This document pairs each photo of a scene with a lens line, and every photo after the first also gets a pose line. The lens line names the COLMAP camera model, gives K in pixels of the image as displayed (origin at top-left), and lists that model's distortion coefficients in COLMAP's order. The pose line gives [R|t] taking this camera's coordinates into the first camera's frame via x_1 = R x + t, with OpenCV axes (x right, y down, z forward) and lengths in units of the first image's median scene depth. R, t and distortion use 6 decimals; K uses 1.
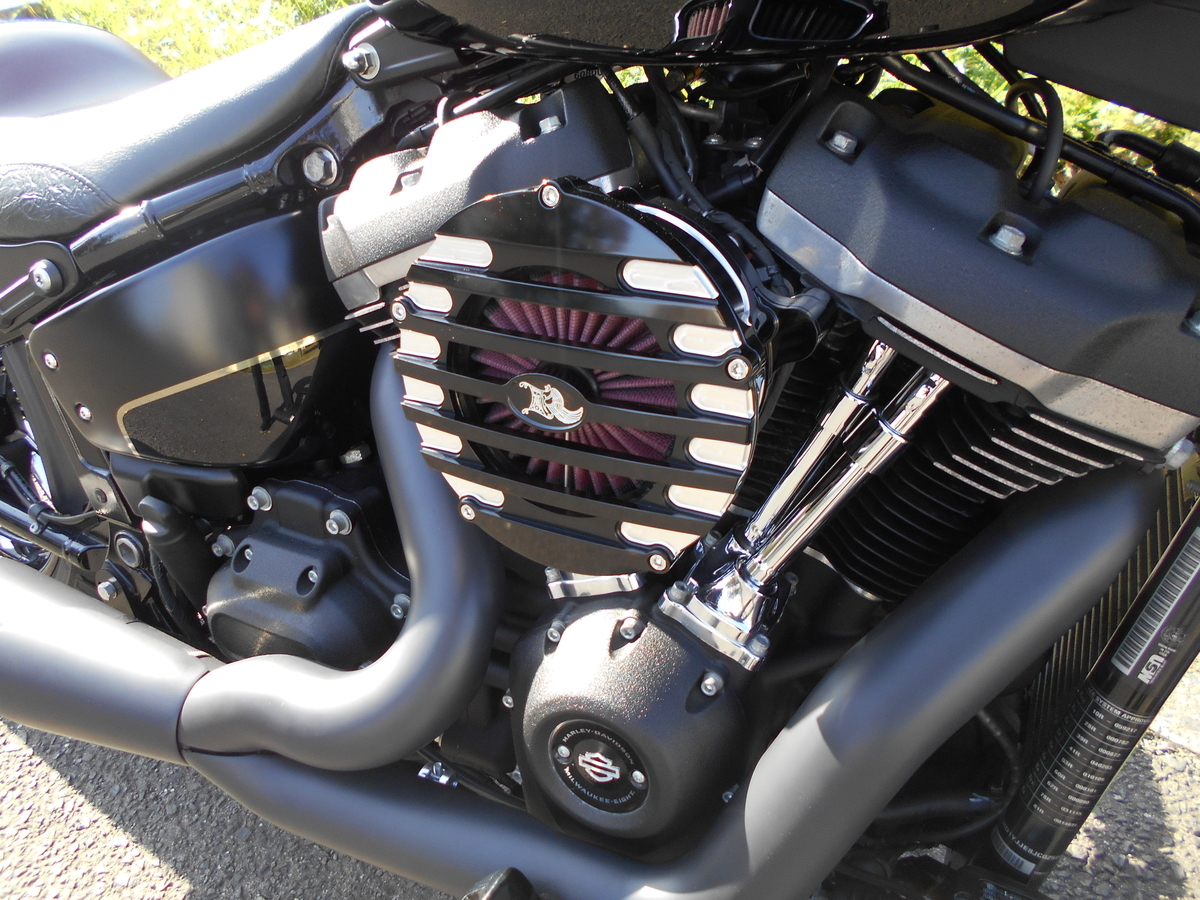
lens RADIAL K [[941.2, 0, 594.2], [0, 941.2, 453.4], [0, 0, 1]] dist [-0.002470, 0.007863]
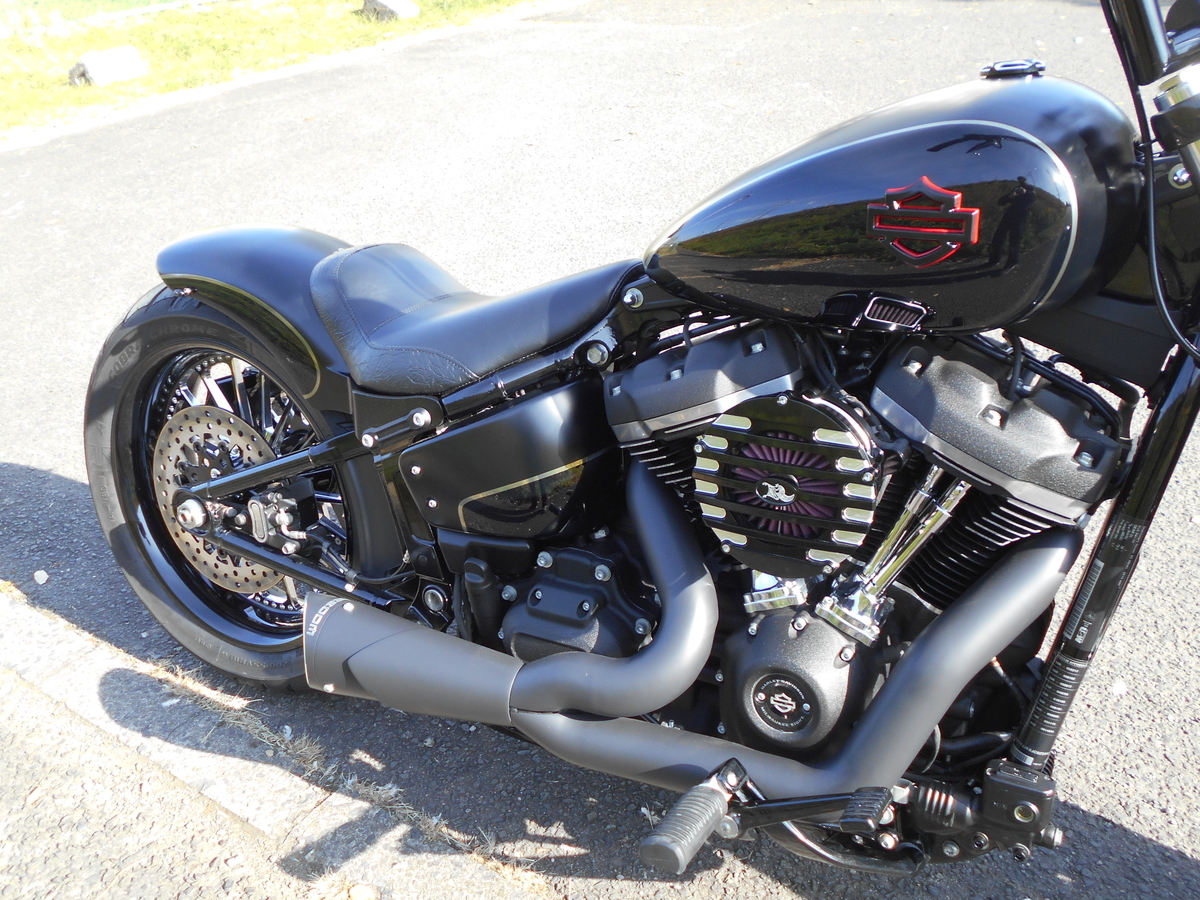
lens RADIAL K [[1148.0, 0, 600.0], [0, 1148.0, 450.0], [0, 0, 1]] dist [0.000961, -0.021483]
pose [[0.999532, 0.007778, -0.029587, -0.319578], [-0.011240, 0.992869, -0.118683, 0.140967], [0.028453, 0.118960, 0.992491, -1.377845]]
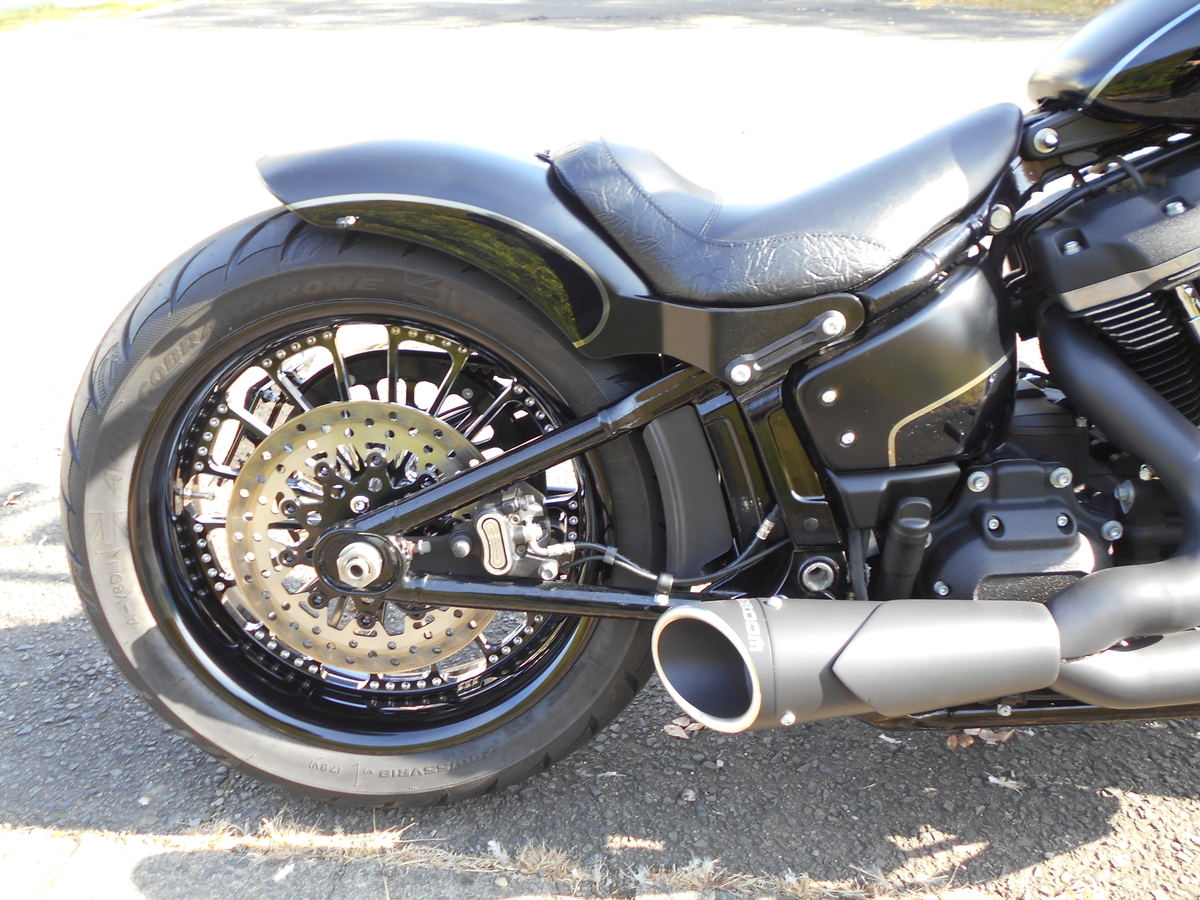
lens RADIAL K [[1148.0, 0, 600.0], [0, 1148.0, 450.0], [0, 0, 1]] dist [0.000961, -0.021483]
pose [[0.886924, -0.172057, 0.428676, -2.182843], [0.240084, 0.964546, -0.109592, 0.081694], [-0.394622, 0.200118, 0.896787, -0.253003]]
